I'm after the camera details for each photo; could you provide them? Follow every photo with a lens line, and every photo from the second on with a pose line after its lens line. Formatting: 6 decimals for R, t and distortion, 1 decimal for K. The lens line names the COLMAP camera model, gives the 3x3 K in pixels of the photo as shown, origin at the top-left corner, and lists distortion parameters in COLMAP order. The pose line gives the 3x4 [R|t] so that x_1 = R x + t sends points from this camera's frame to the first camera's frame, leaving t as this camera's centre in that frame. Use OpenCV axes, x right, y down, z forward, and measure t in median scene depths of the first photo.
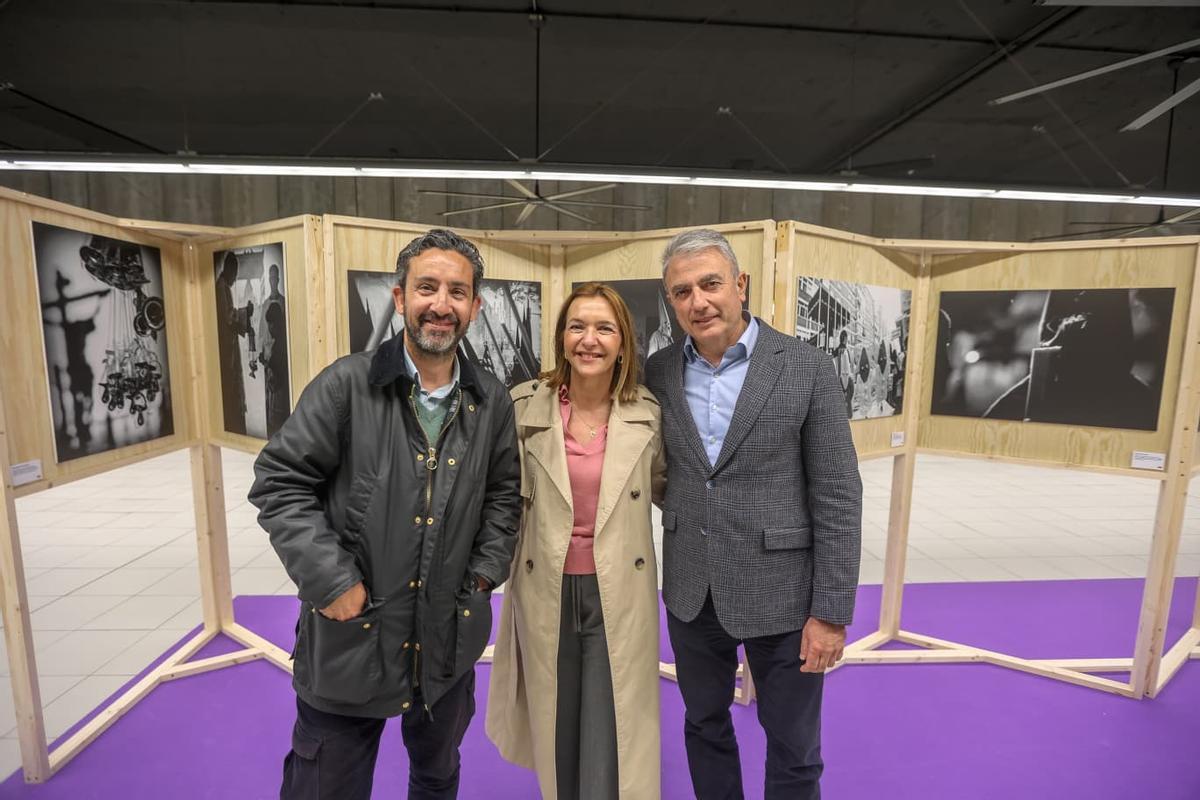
lens RADIAL K [[552.8, 0, 604.7], [0, 552.8, 403.6], [0, 0, 1]] dist [-0.045192, 0.013987]
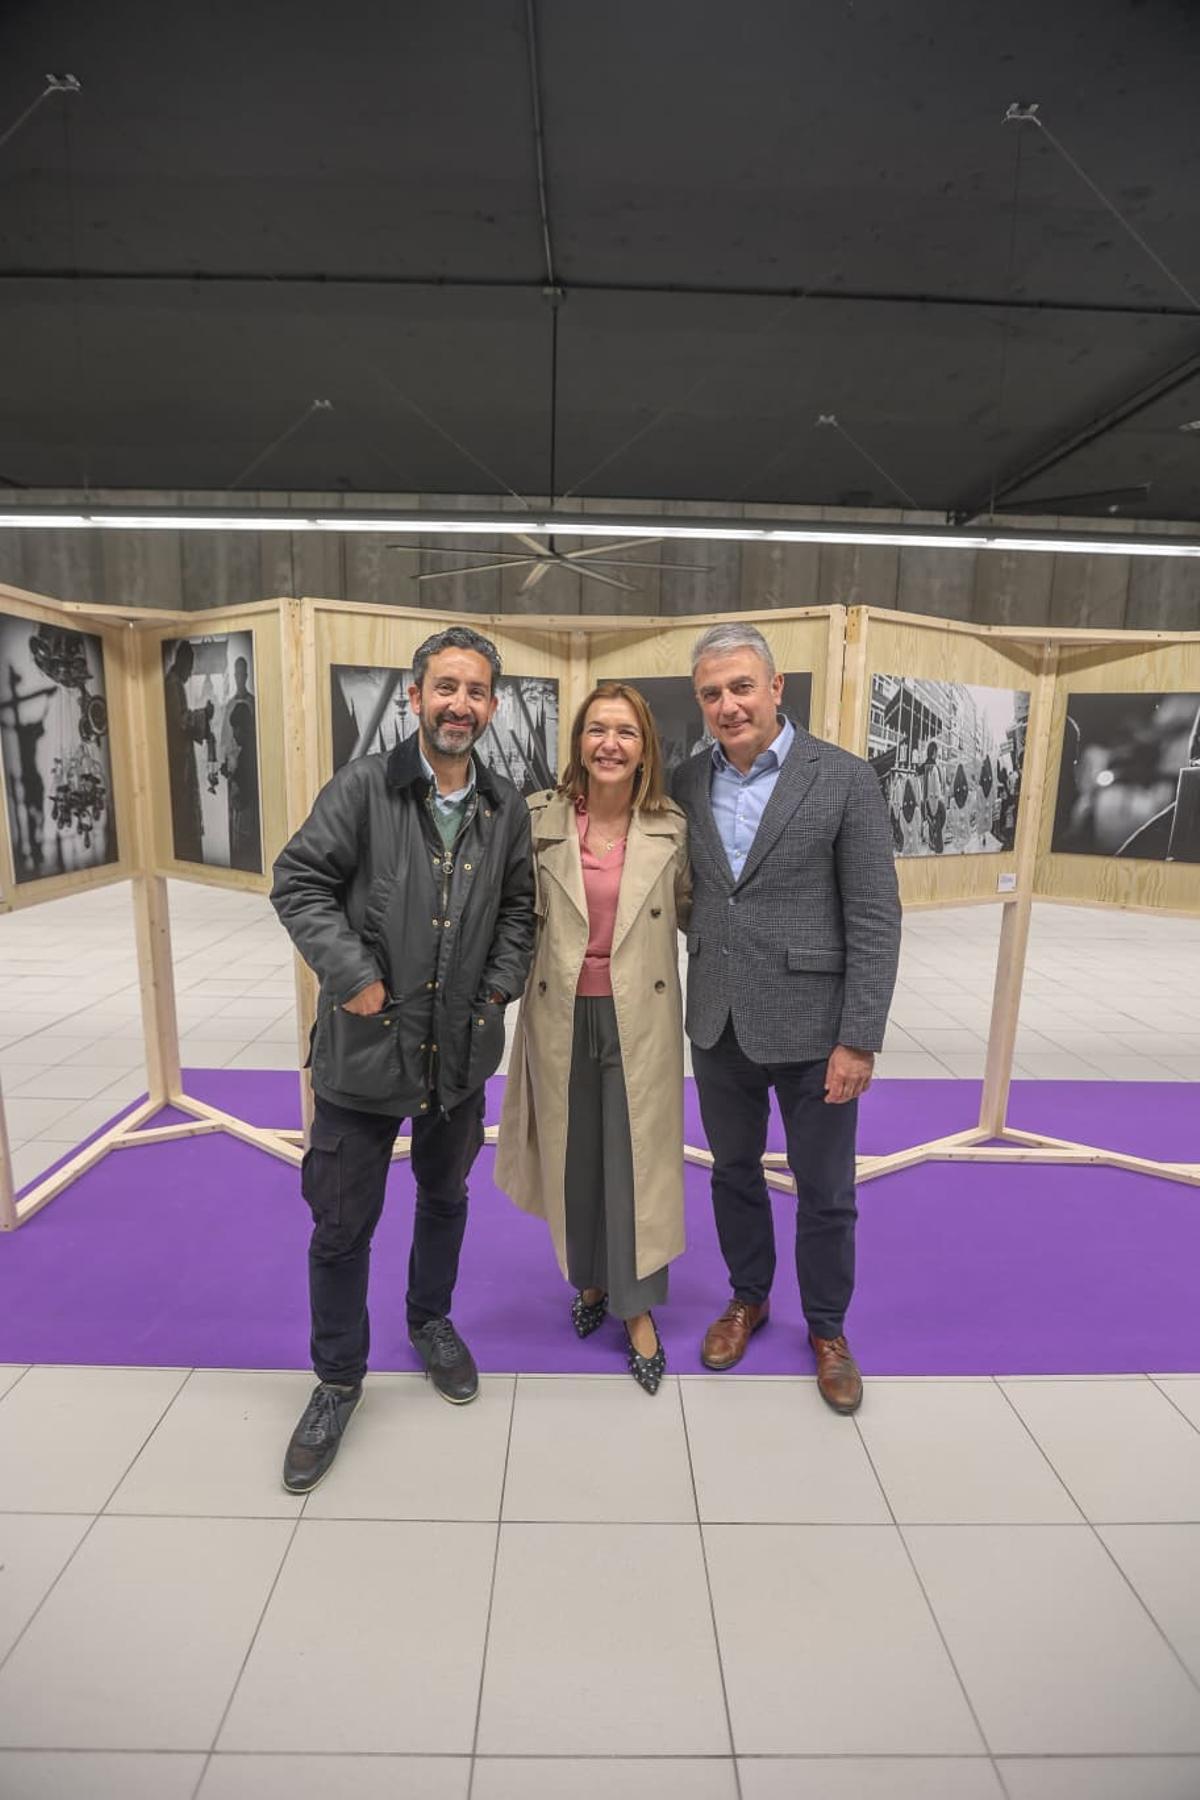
lens RADIAL K [[829.2, 0, 605.4], [0, 829.2, 906.8], [0, 0, 1]] dist [-0.045192, 0.013987]
pose [[0.998524, 0.017648, -0.051375, 0.023217], [-0.014588, 0.998131, 0.059347, 0.042504], [0.052326, -0.058510, 0.996915, -0.238035]]
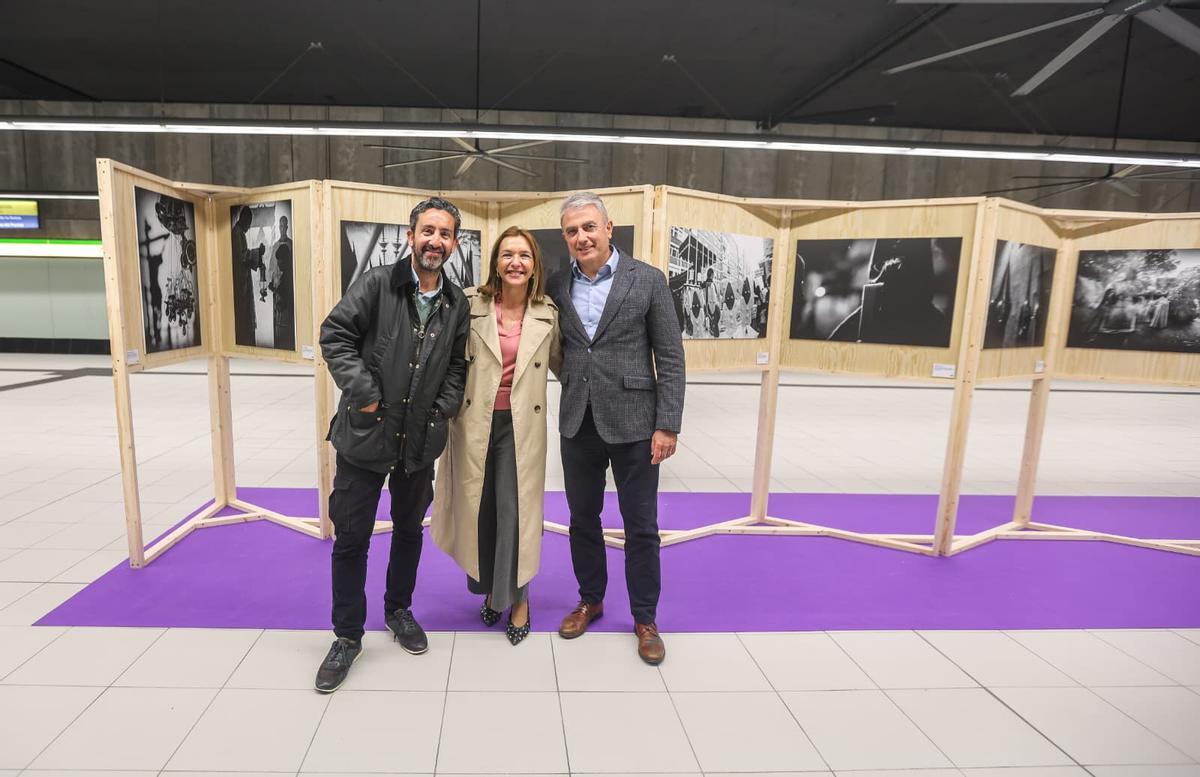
lens RADIAL K [[622.4, 0, 530.1], [0, 622.4, 398.3], [0, 0, 1]] dist [-0.046522, 0.012713]
pose [[0.999358, 0.013553, -0.033152, 0.058595], [-0.012298, 0.999210, 0.037789, 0.124234], [0.033638, -0.037357, 0.998736, -0.496285]]
